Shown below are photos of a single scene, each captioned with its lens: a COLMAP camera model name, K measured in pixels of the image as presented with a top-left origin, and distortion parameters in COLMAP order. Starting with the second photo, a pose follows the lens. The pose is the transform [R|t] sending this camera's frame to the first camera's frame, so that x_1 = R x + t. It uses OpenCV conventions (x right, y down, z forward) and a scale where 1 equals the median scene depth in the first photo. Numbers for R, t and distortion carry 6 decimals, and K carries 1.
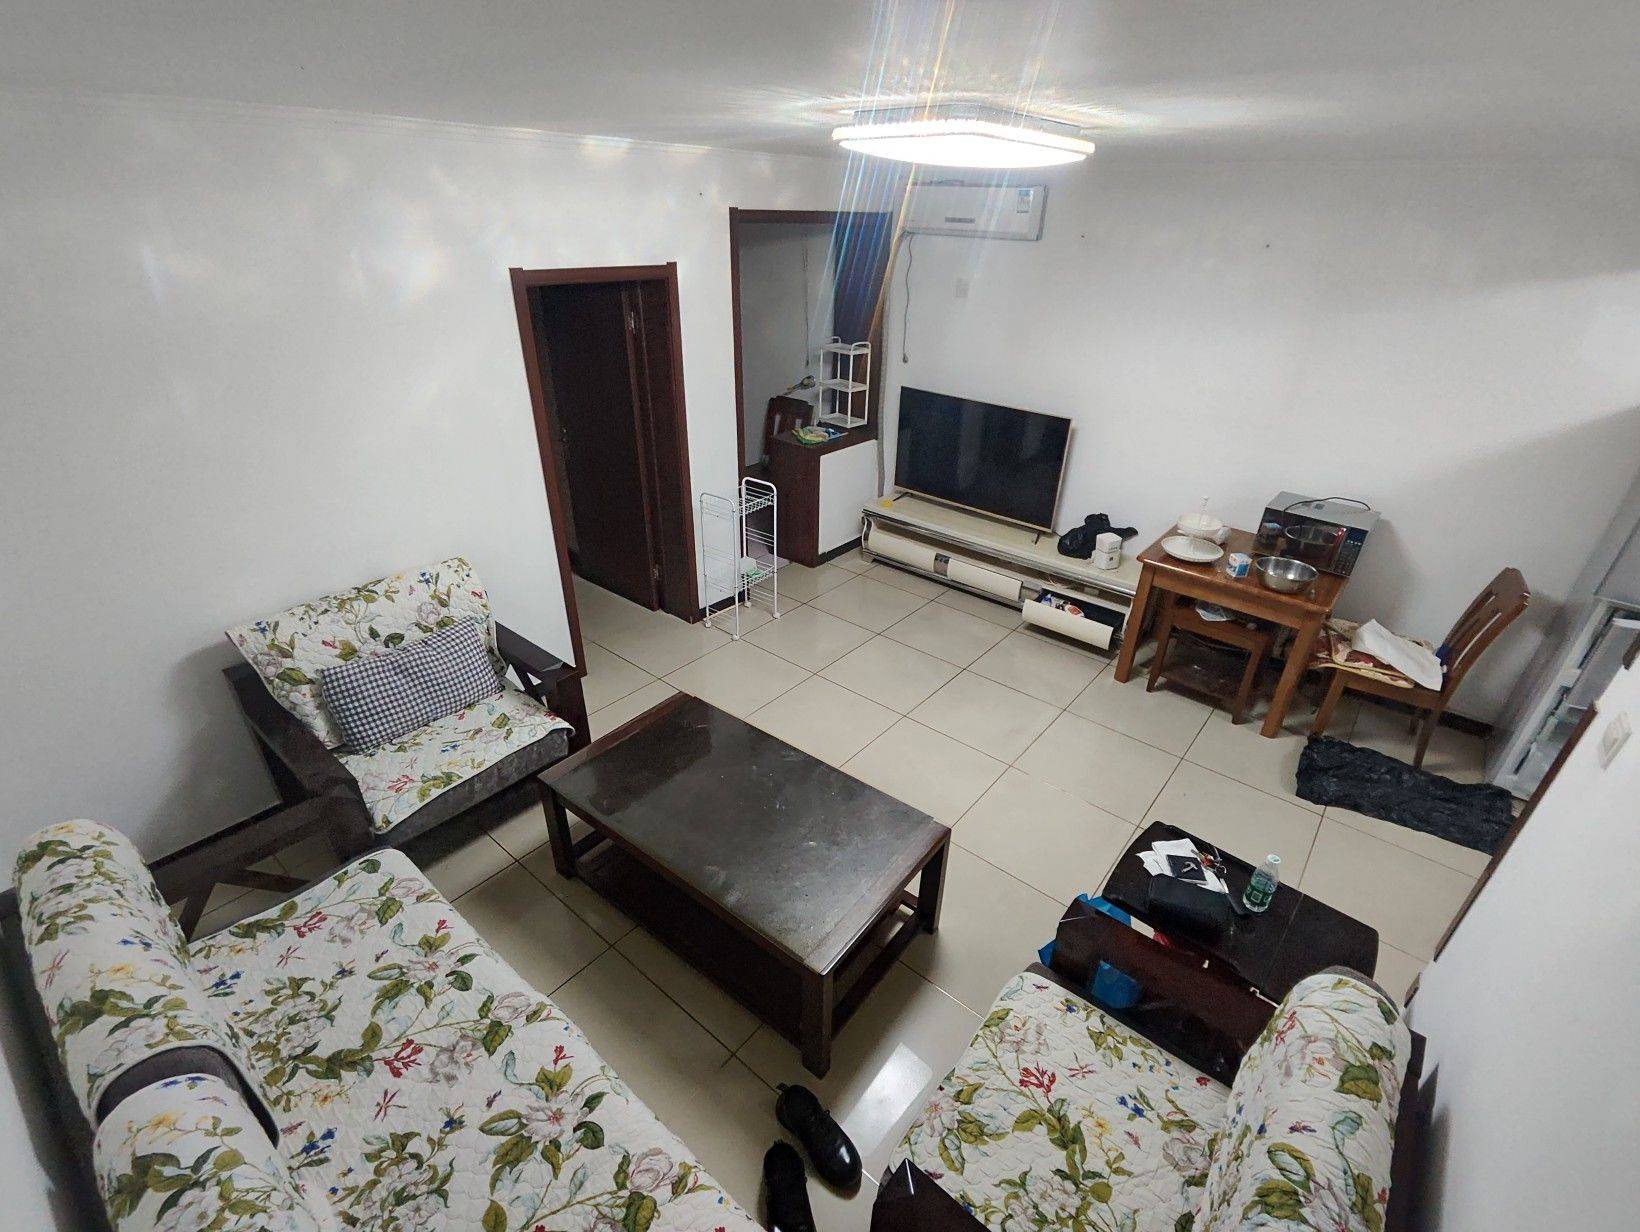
lens RADIAL K [[749.5, 0, 823.5], [0, 749.5, 625.2], [0, 0, 1]] dist [-0.002082, 0.000280]
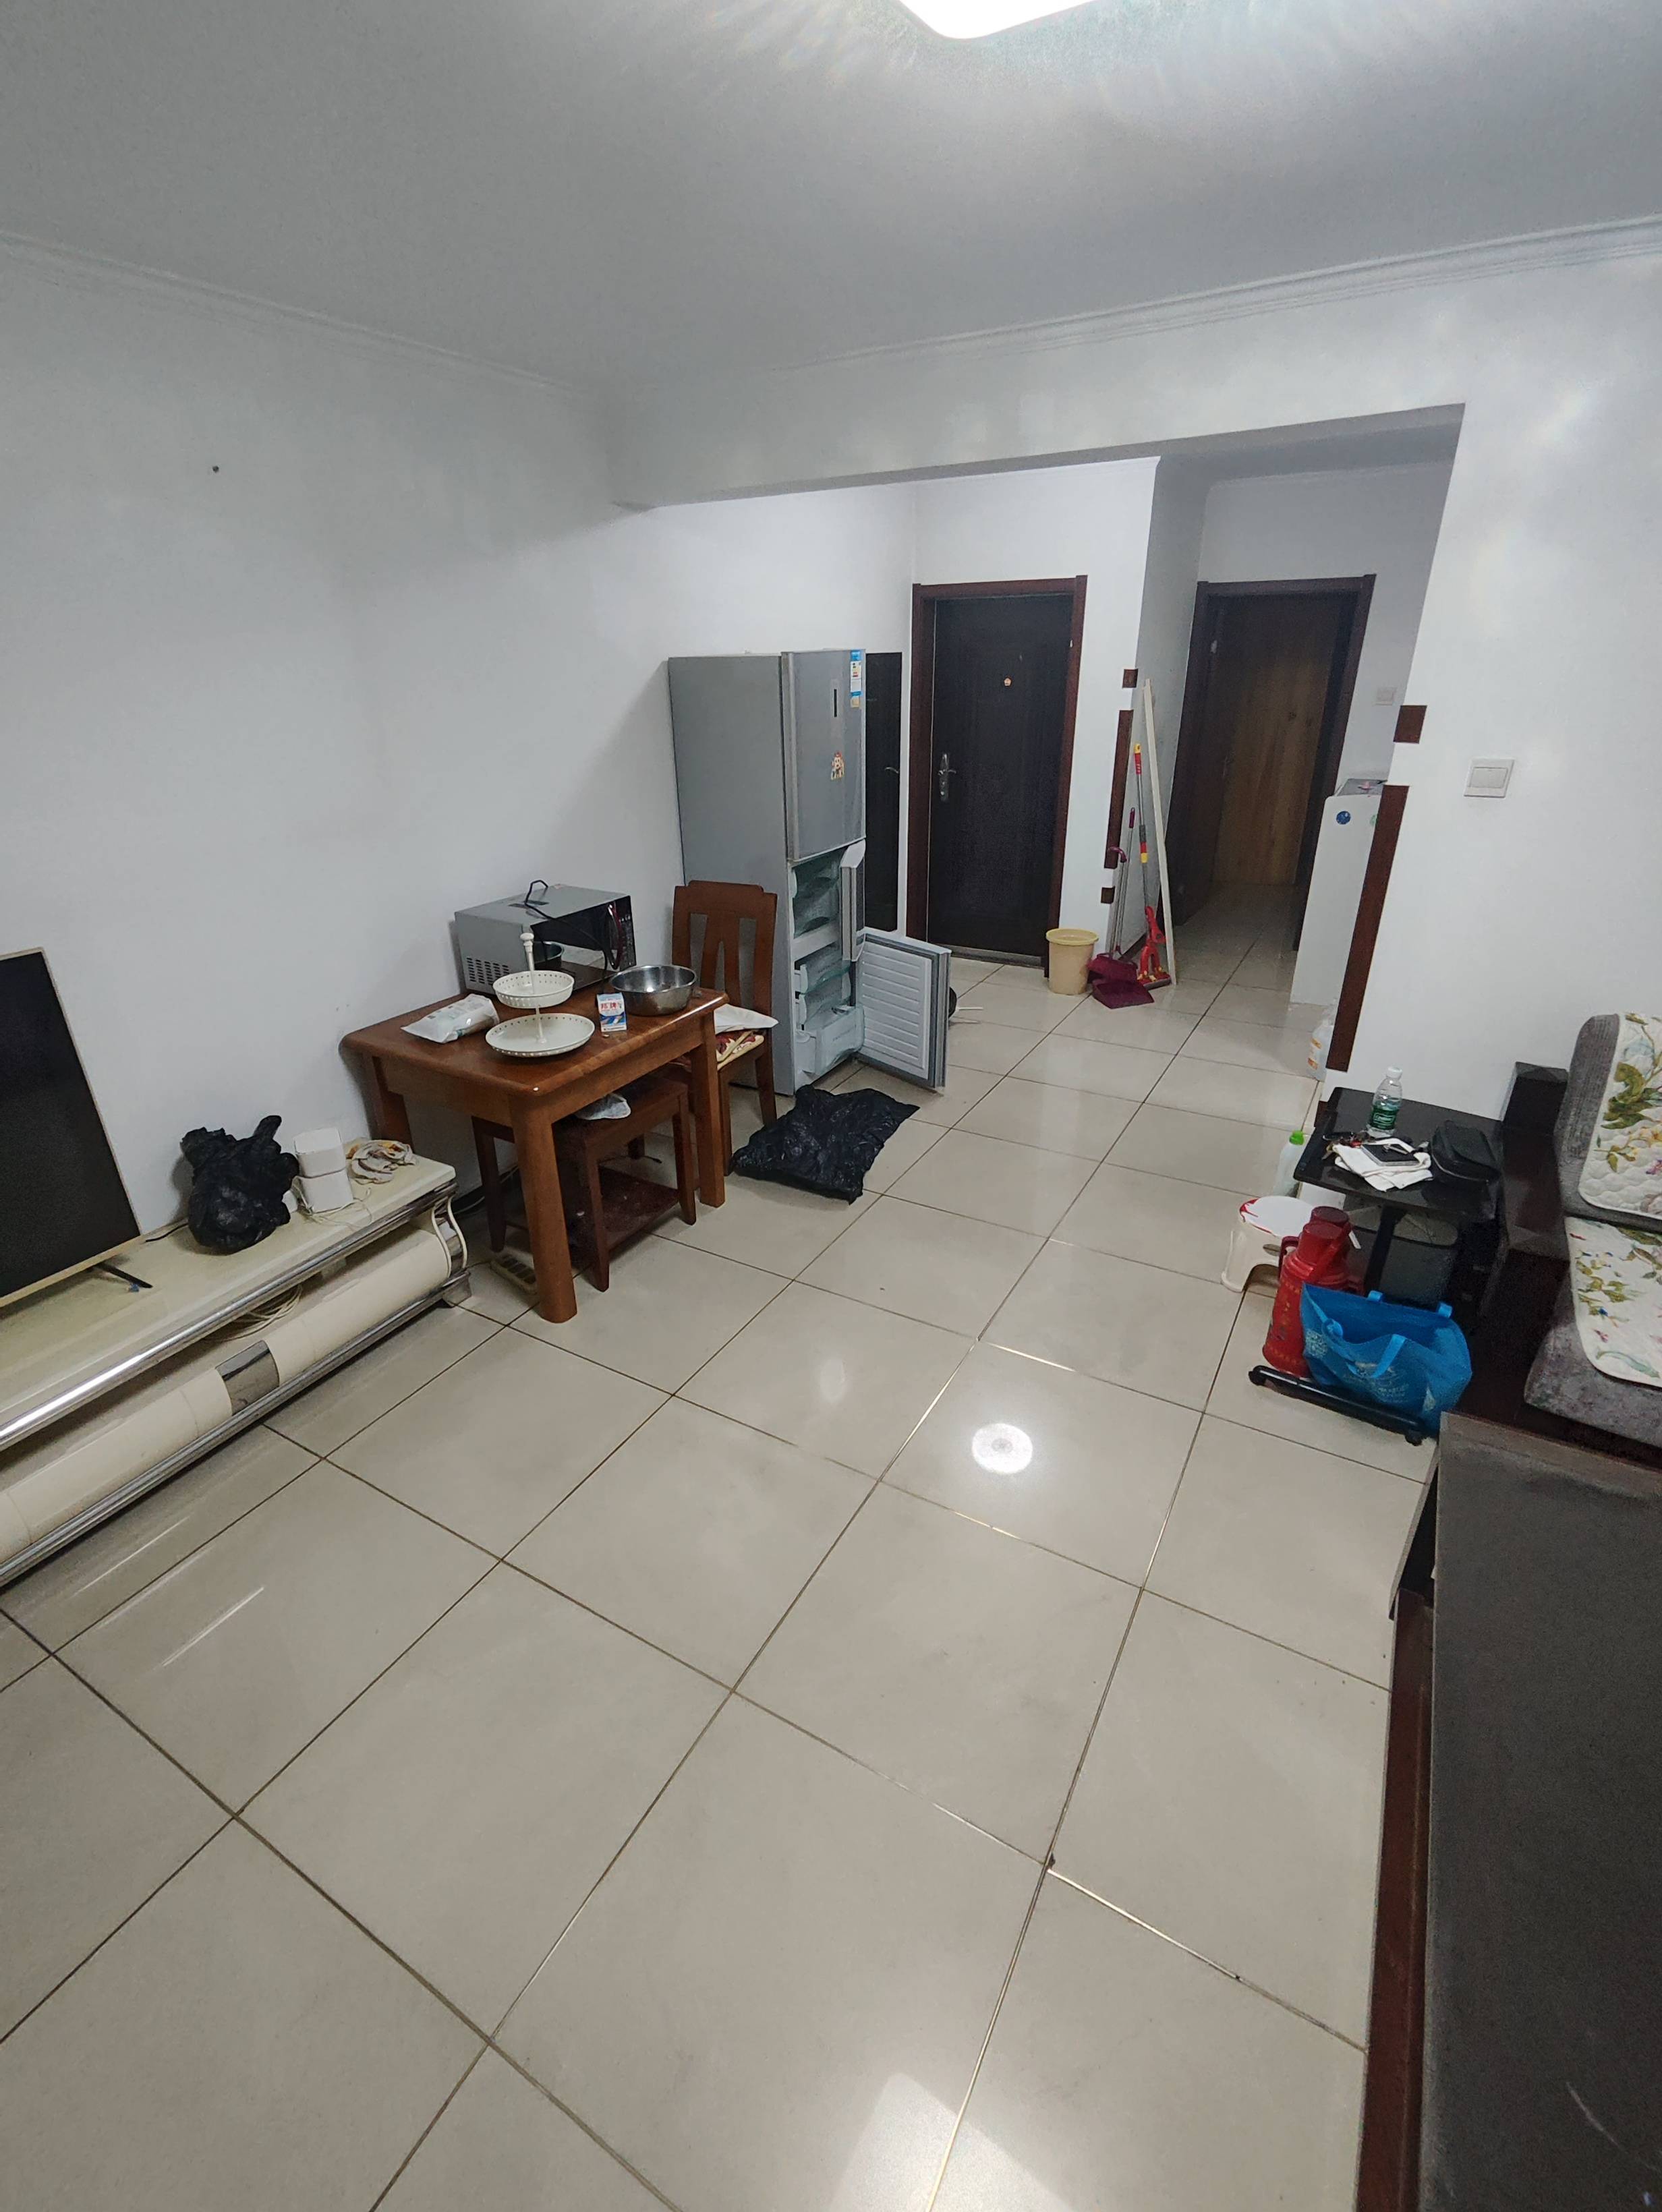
lens RADIAL K [[1011.0, 0, 827.6], [0, 1011.0, 1113.5], [0, 0, 1]] dist [-0.002082, 0.000280]
pose [[-0.152155, -0.443356, 0.883337, -0.235557], [0.491679, 0.741350, 0.456784, -0.318899], [-0.857380, 0.503820, 0.105189, 0.844052]]
